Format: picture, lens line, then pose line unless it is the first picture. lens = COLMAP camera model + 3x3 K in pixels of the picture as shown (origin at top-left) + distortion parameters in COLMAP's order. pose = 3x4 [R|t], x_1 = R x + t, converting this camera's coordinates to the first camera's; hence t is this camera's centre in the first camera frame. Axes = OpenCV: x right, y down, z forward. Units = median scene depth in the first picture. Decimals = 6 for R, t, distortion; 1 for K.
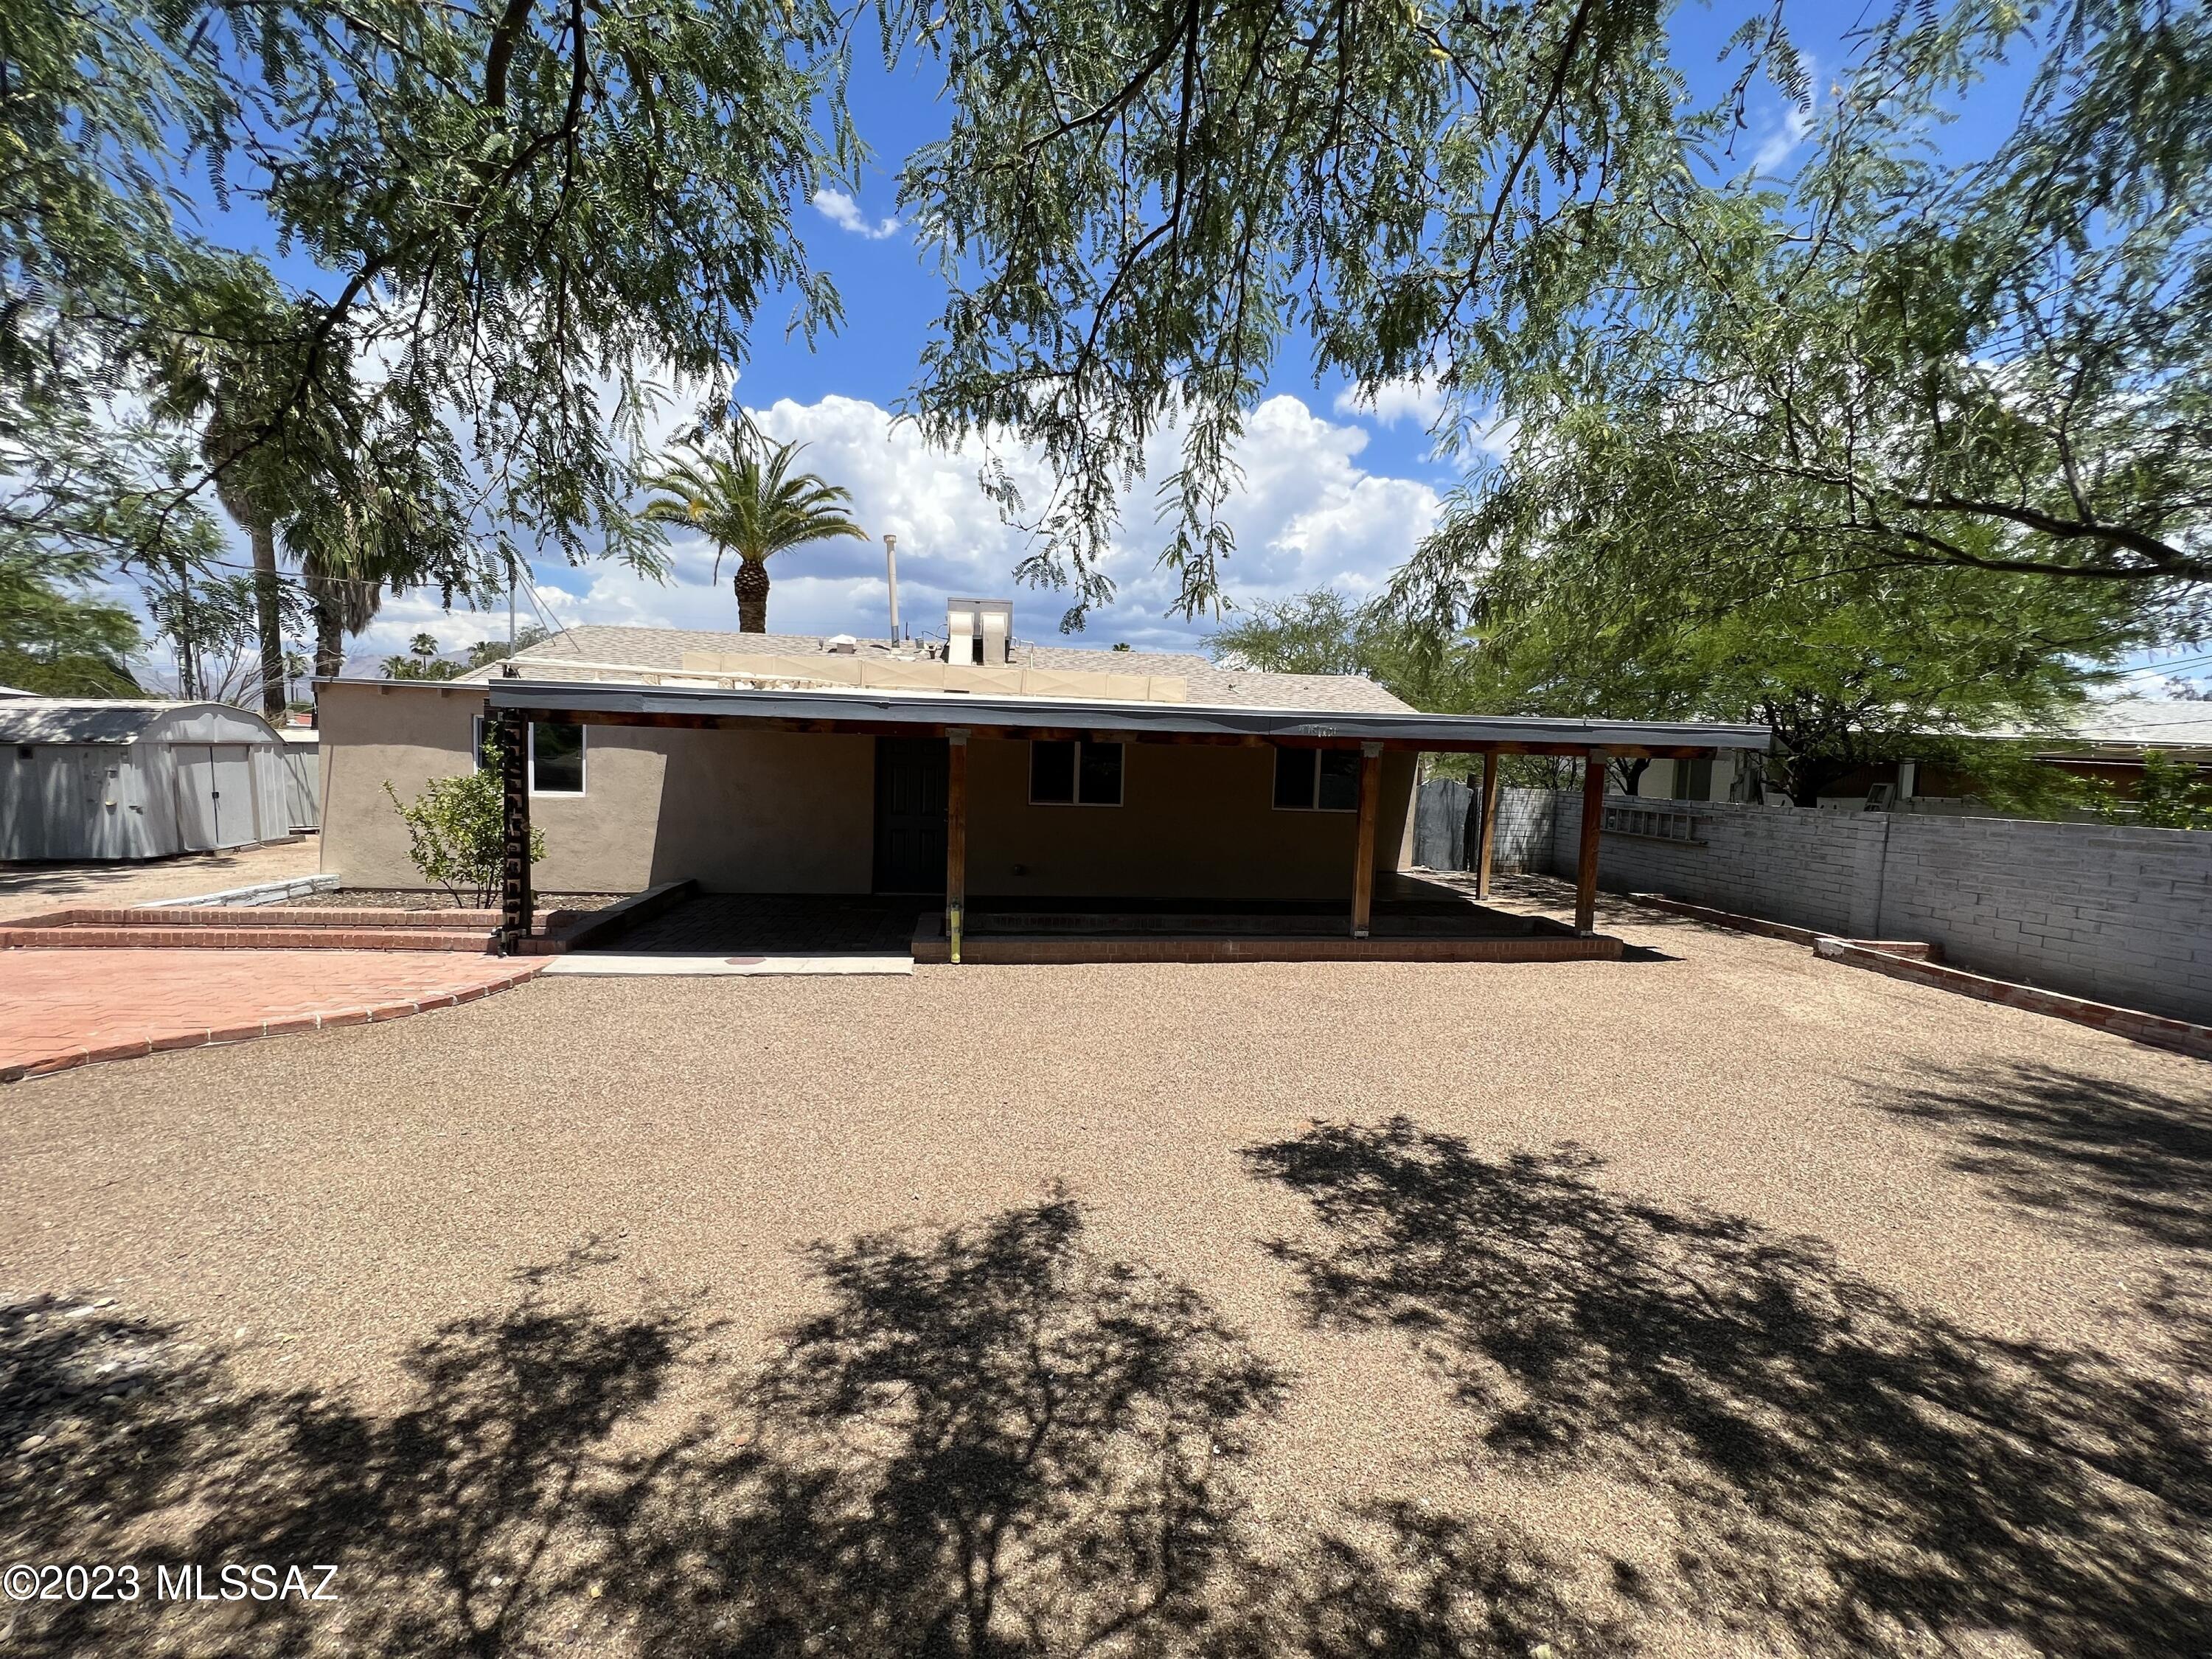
lens RADIAL K [[893.2, 0, 1106.6], [0, 893.2, 830.3], [0, 0, 1]] dist [-0.003399, 0.000988]
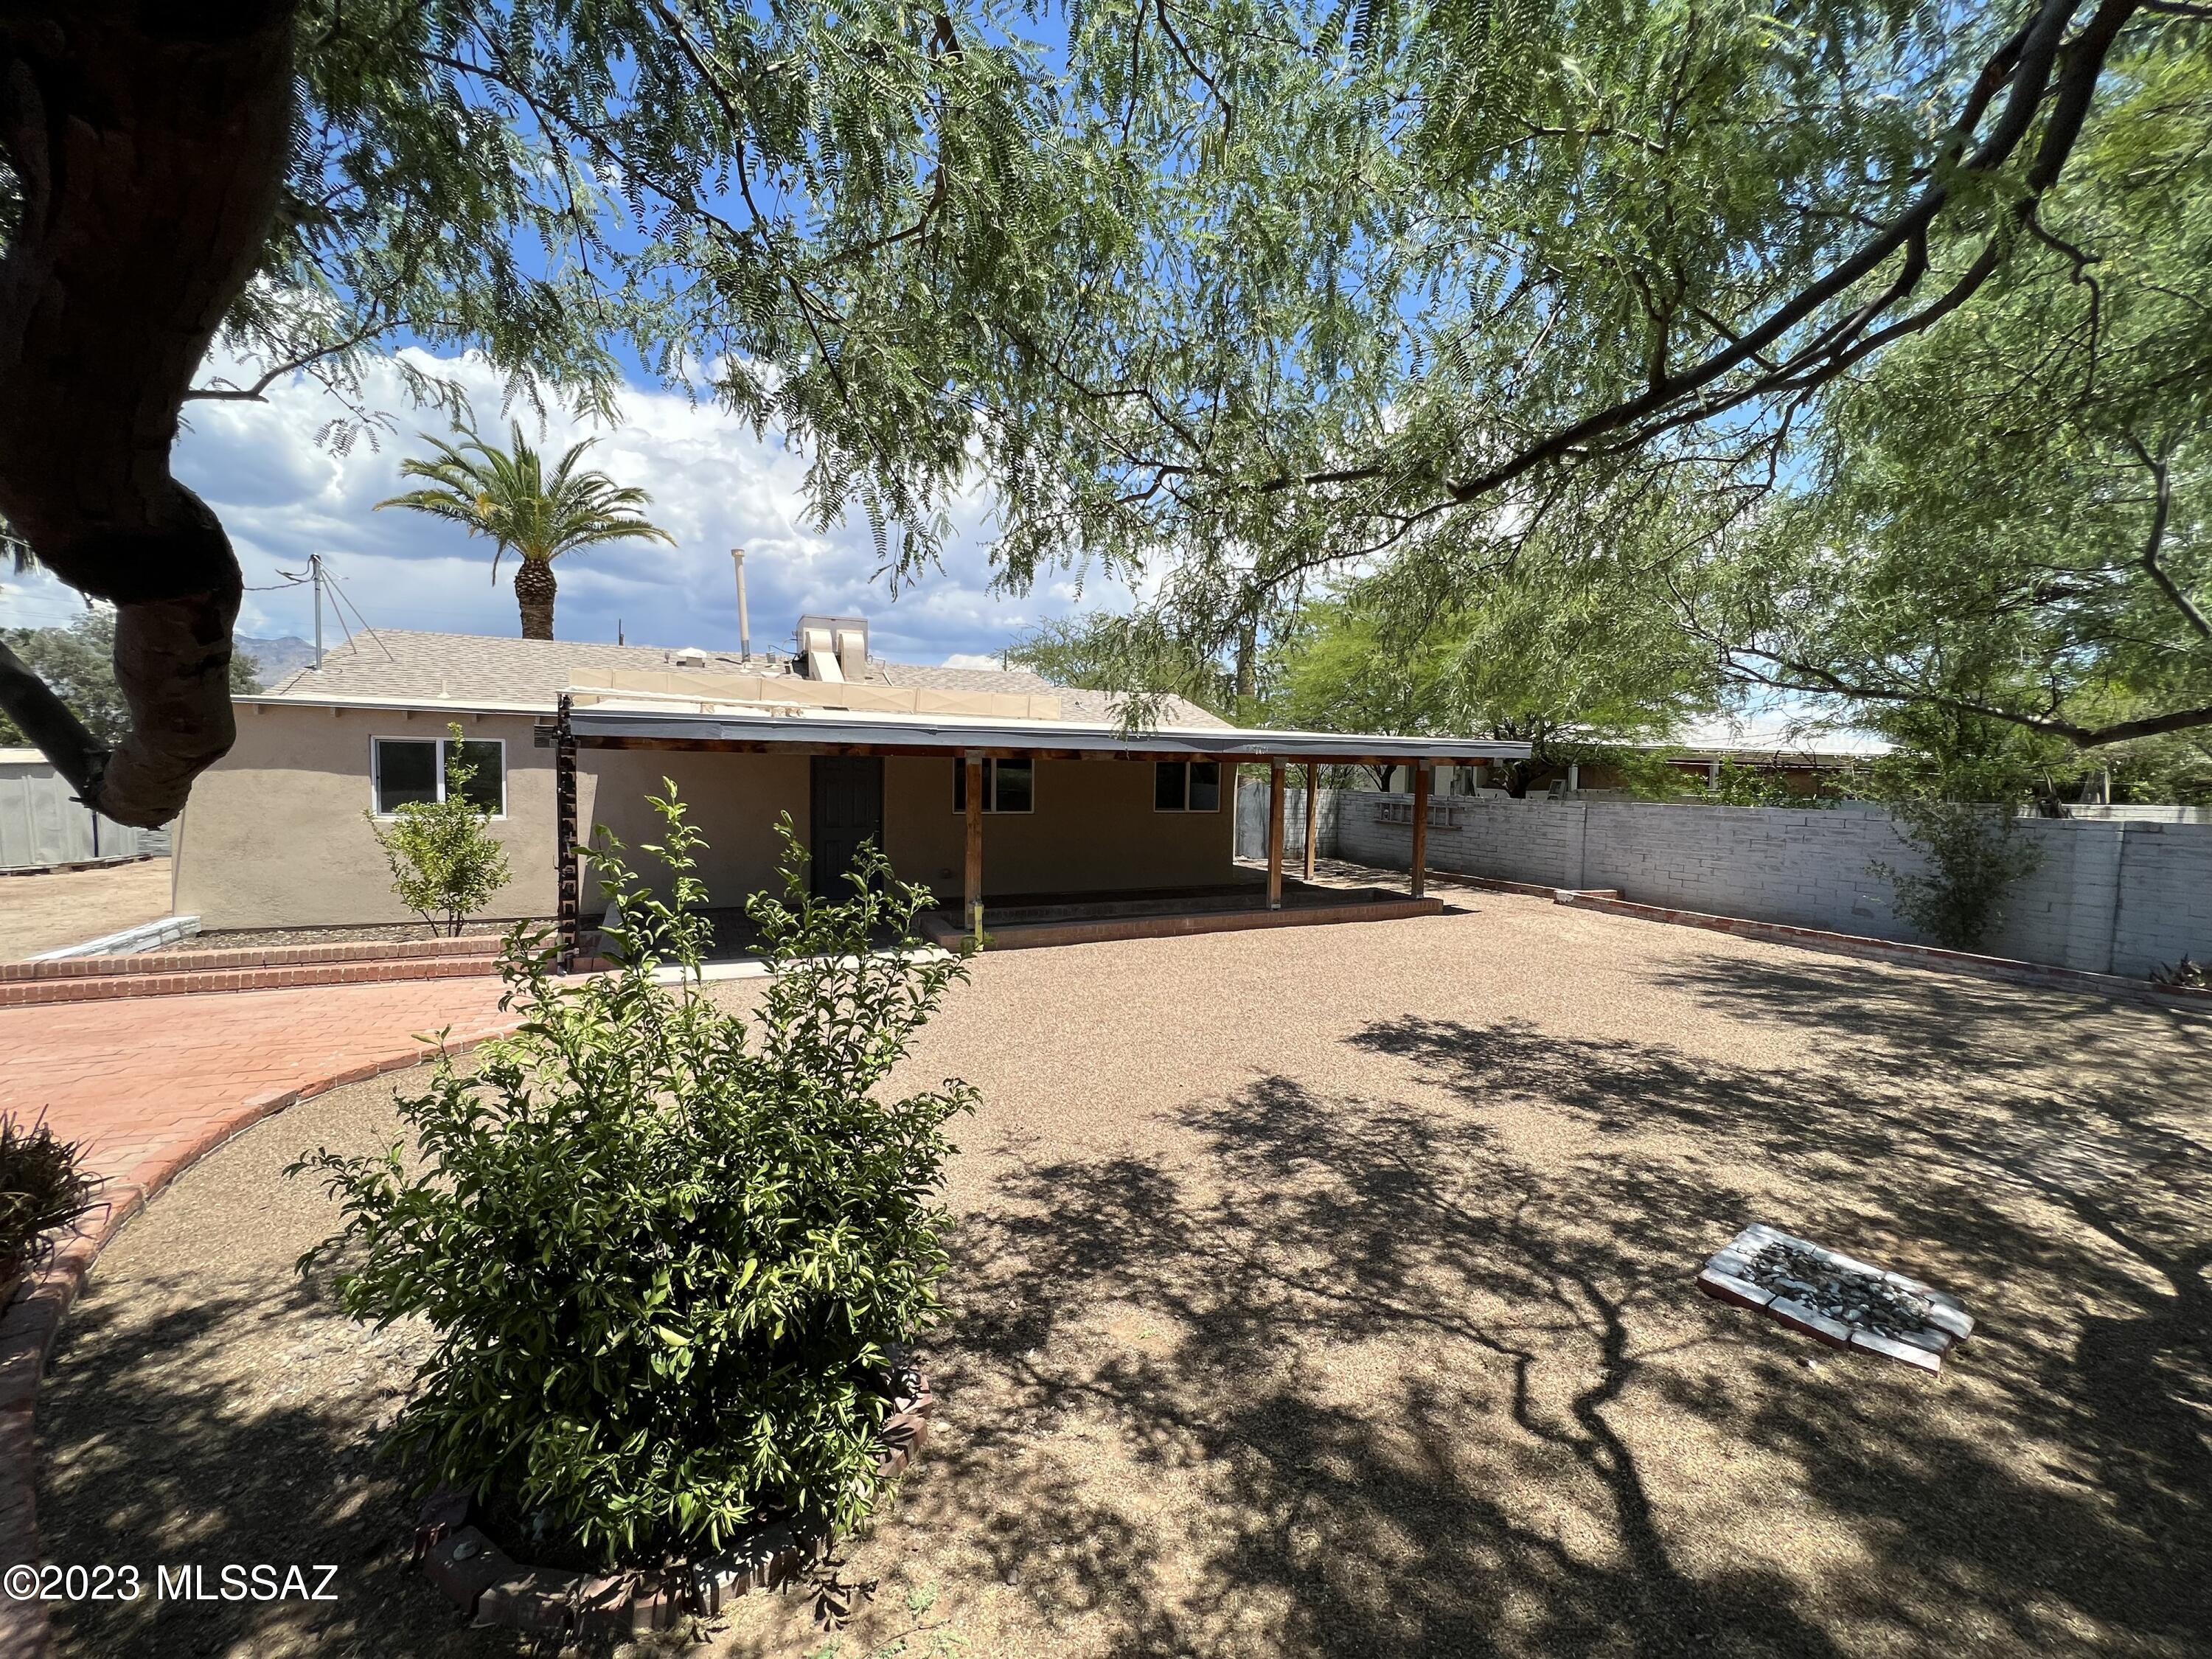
lens RADIAL K [[893.2, 0, 1112.3], [0, 893.2, 830.4], [0, 0, 1]] dist [-0.003399, 0.000988]
pose [[0.951824, -0.035564, 0.304576, -0.617560], [0.037414, 0.999300, -0.000237, -0.003396], [-0.304354, 0.011621, 0.952488, -0.285282]]
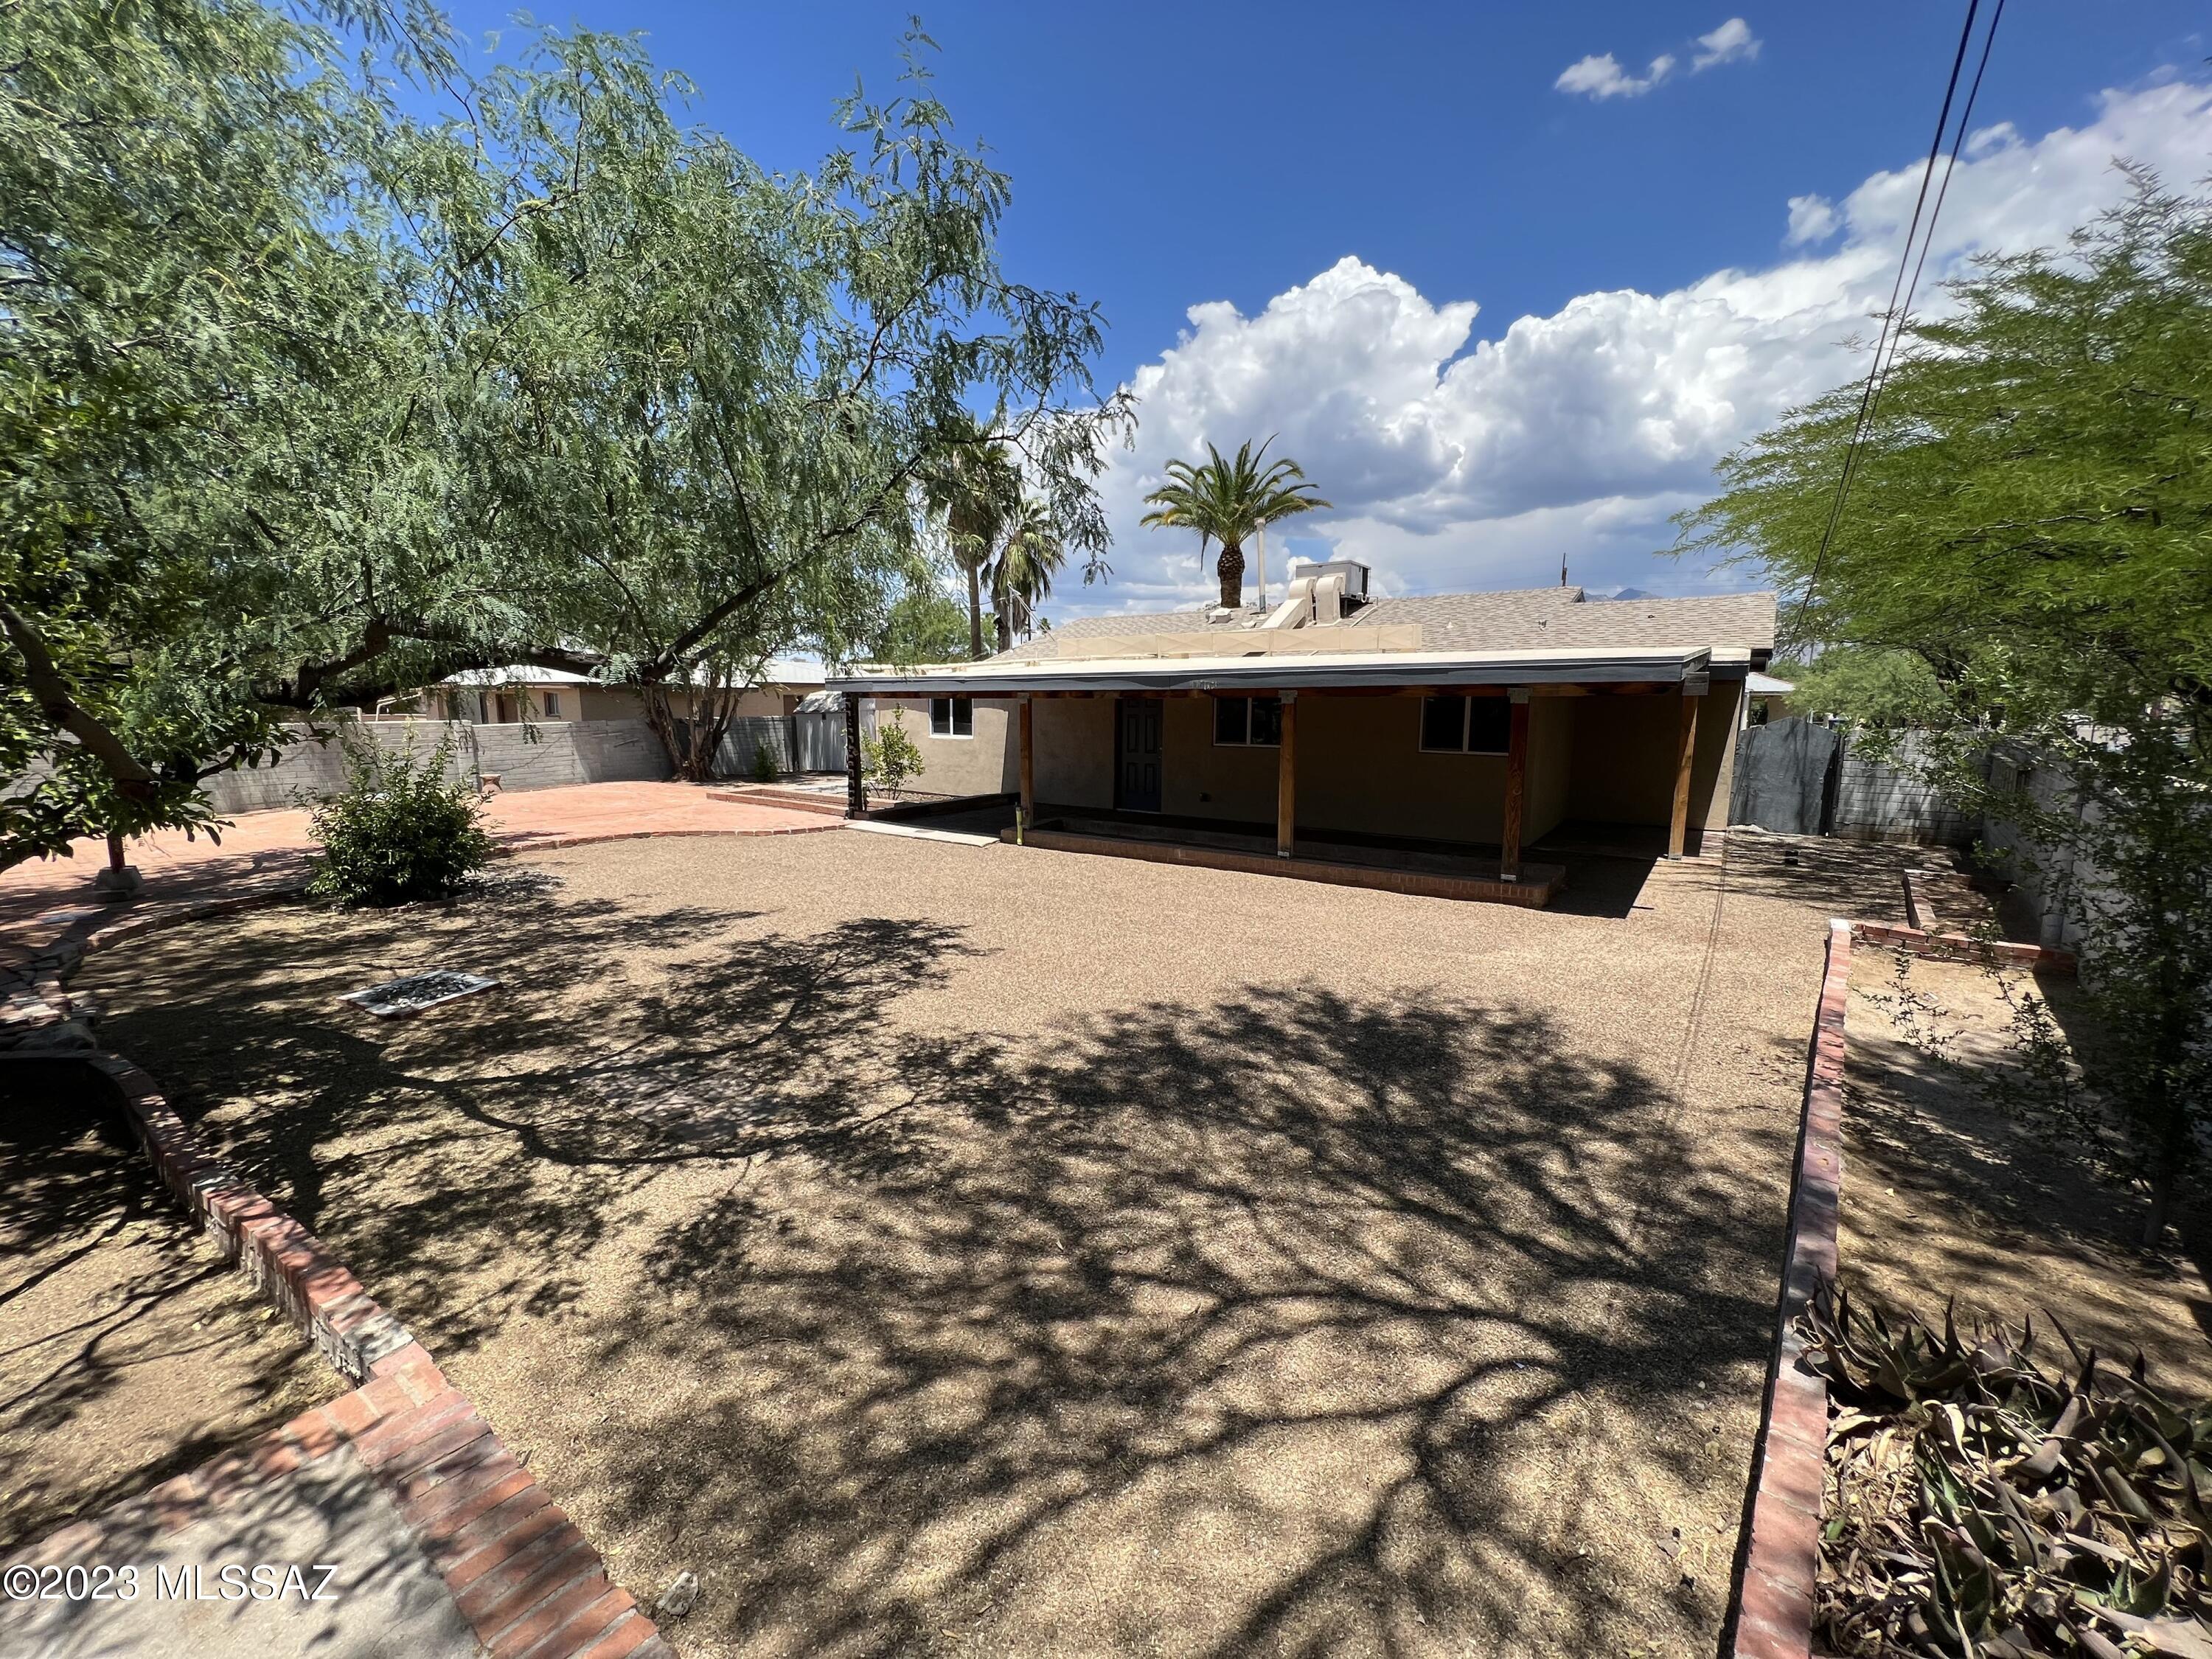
lens RADIAL K [[893.2, 0, 1110.3], [0, 893.2, 841.6], [0, 0, 1]] dist [-0.003399, 0.000988]
pose [[0.722586, 0.079798, -0.686660, 1.775809], [-0.030521, 0.996029, 0.083633, 0.013855], [0.690607, -0.039474, 0.722152, -0.027033]]
